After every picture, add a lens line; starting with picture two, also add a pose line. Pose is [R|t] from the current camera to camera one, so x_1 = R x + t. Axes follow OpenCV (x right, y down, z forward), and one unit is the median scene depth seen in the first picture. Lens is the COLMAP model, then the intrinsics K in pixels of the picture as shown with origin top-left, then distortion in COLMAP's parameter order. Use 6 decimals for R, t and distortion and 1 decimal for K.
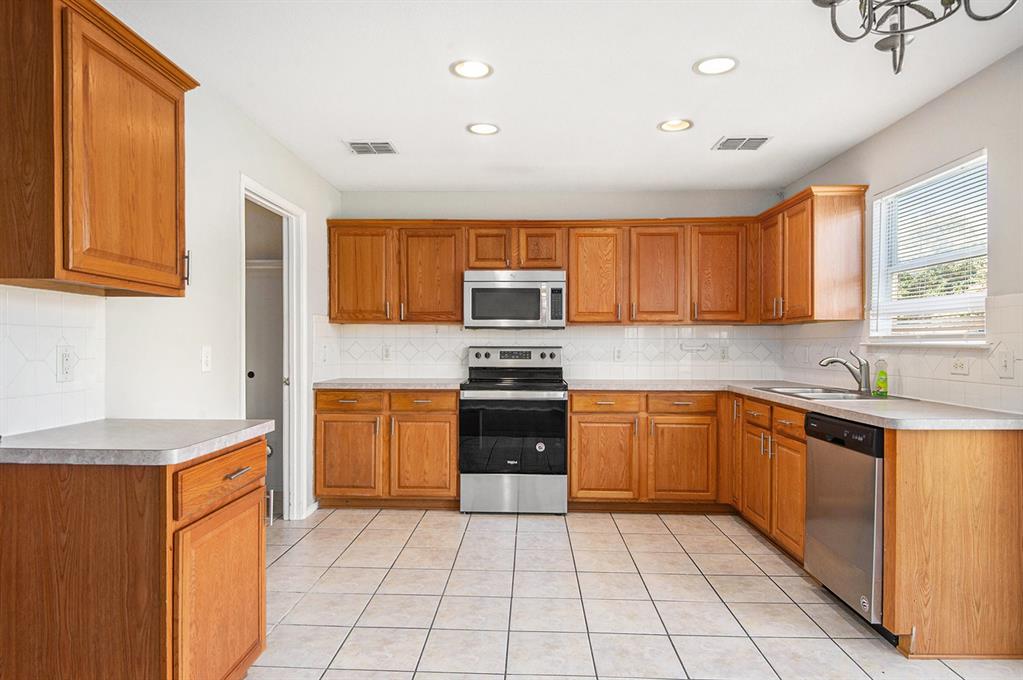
lens RADIAL K [[610.4, 0, 498.9], [0, 610.4, 345.9], [0, 0, 1]] dist [0.031624, -0.051776]
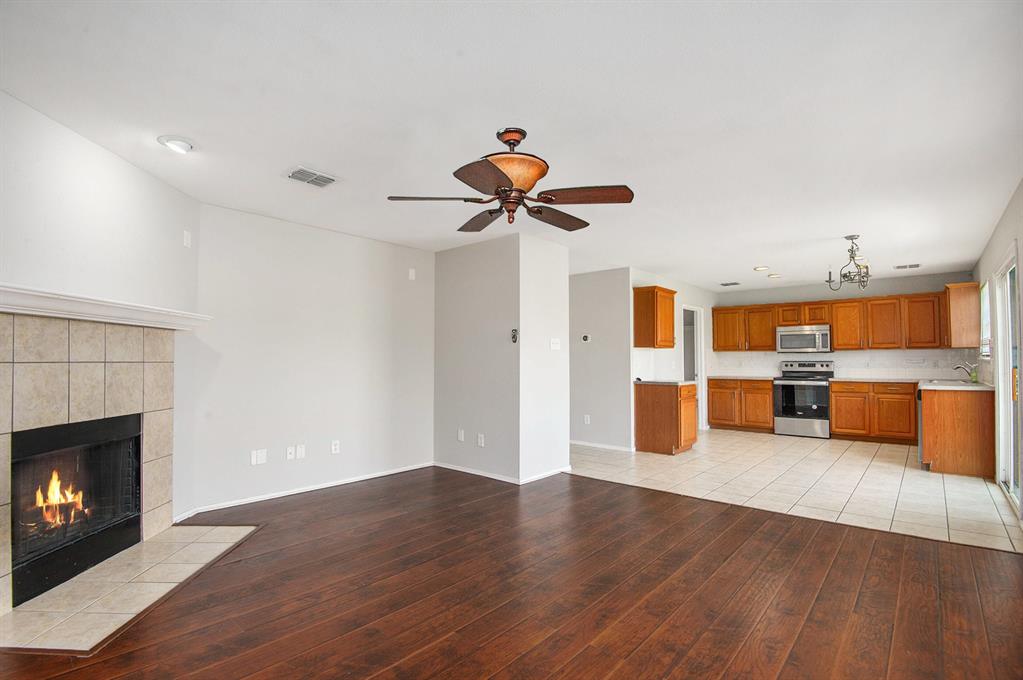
lens RADIAL K [[479.6, 0, 487.7], [0, 479.6, 341.1], [0, 0, 1]] dist [-0.048160, -0.000935]
pose [[0.755157, -0.029402, -0.654884, 0.286563], [0.000299, 0.999009, -0.044507, 0.004089], [0.655544, 0.033414, 0.754417, -1.033182]]
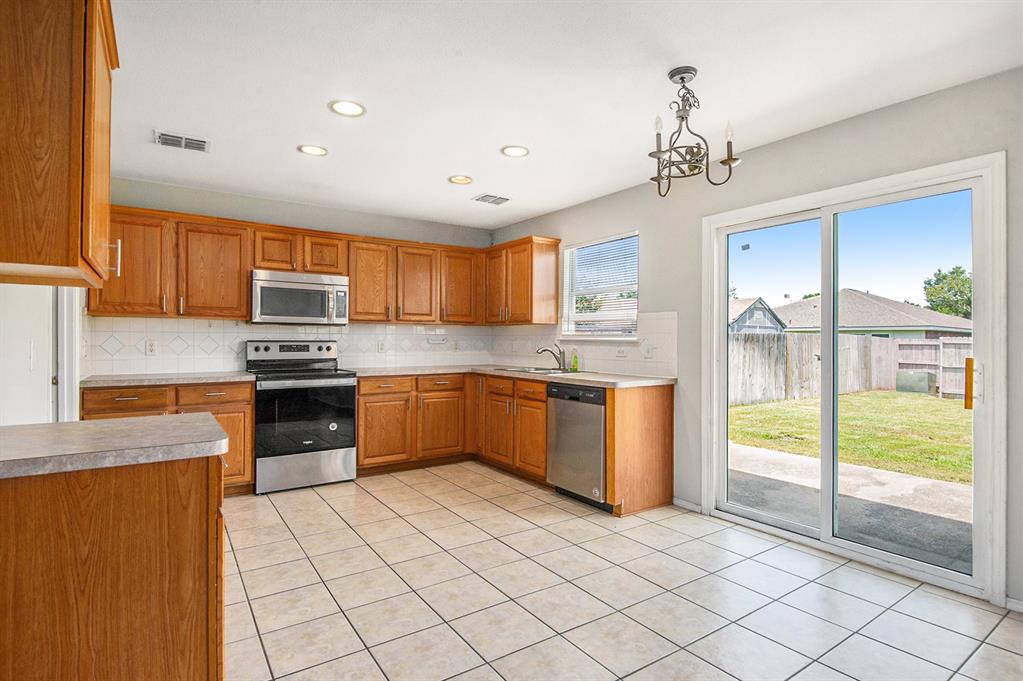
lens RADIAL K [[515.6, 0, 529.3], [0, 515.6, 342.0], [0, 0, 1]] dist [-0.015930, -0.000314]
pose [[0.786577, -0.002043, 0.617489, -0.244086], [-0.001110, 0.999988, 0.004722, -0.001441], [-0.617492, -0.004400, 0.786565, -0.006662]]
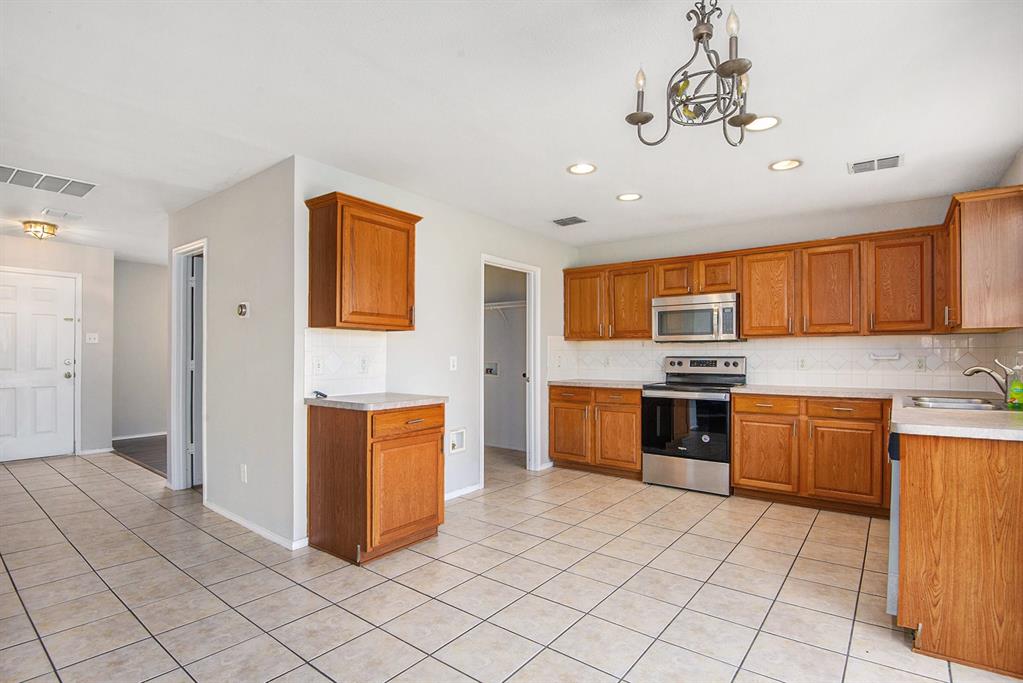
lens RADIAL K [[499.4, 0, 500.7], [0, 499.4, 349.6], [0, 0, 1]] dist [0.000699, -0.024360]
pose [[0.812473, -0.009107, -0.582928, 0.317424], [0.000899, 0.999896, -0.014369, 0.001228], [0.582998, 0.011150, 0.812397, -0.056058]]
